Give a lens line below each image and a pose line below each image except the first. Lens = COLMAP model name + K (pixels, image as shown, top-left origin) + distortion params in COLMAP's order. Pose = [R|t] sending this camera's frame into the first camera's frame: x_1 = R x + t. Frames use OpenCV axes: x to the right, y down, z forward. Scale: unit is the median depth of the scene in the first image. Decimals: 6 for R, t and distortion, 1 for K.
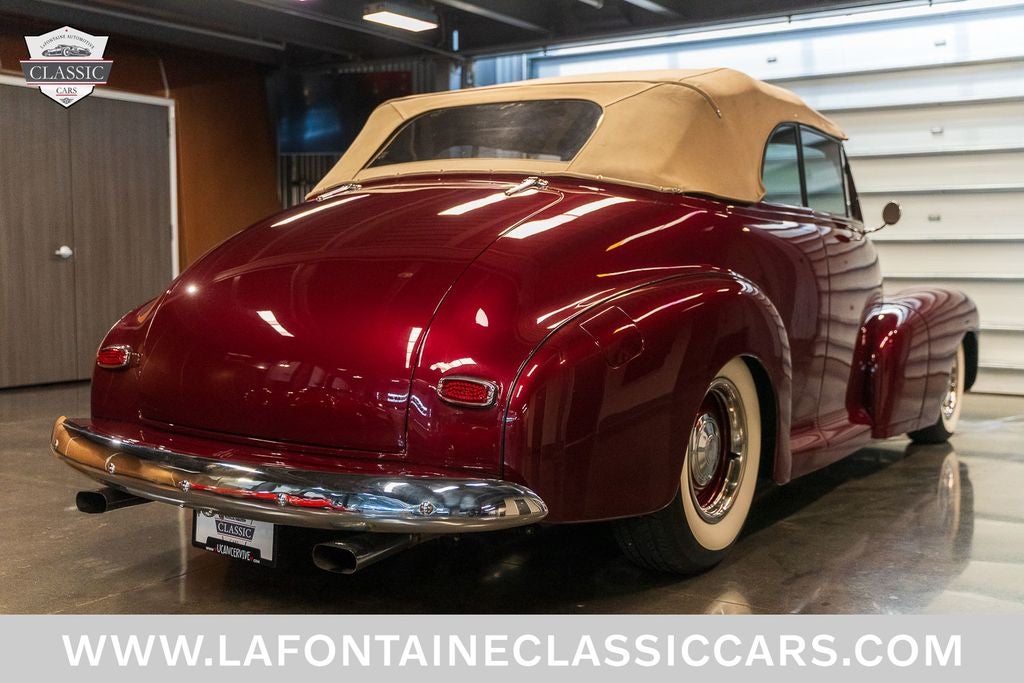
lens RADIAL K [[1183.8, 0, 504.5], [0, 1183.8, 337.6], [0, 0, 1]] dist [0.009900, 0.000000]
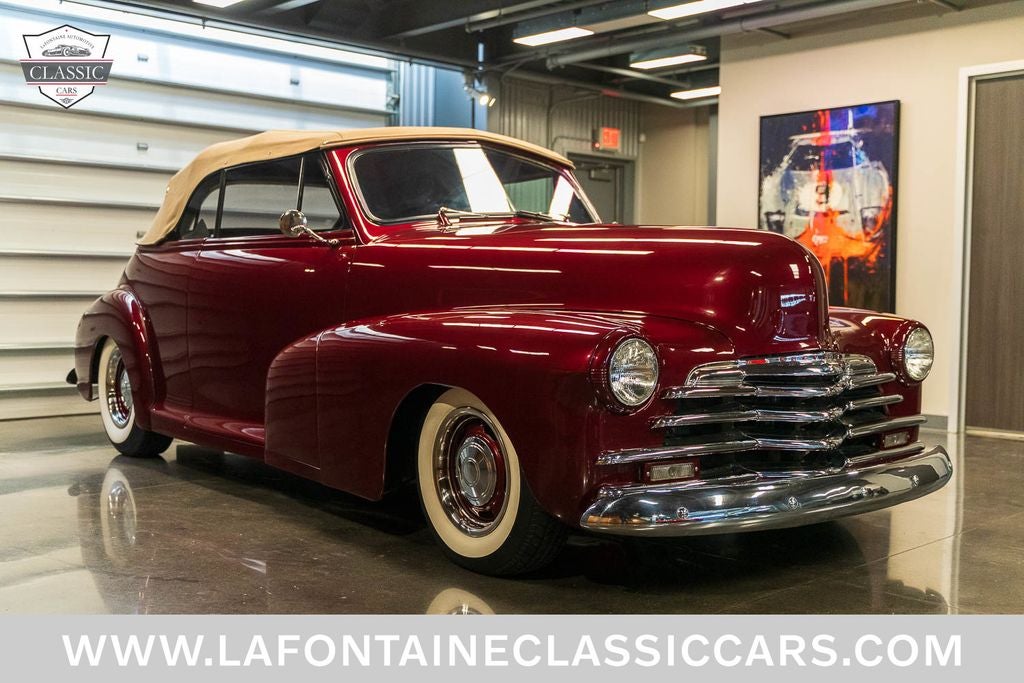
lens RADIAL K [[1150.8, 0, 509.7], [0, 1150.8, 342.6], [0, 0, 1]] dist [0.008513, 0.000000]
pose [[0.196407, -0.053174, 0.979080, -1.106275], [0.060660, 0.997275, 0.041994, -0.071525], [-0.978644, 0.051143, 0.199098, 1.102187]]
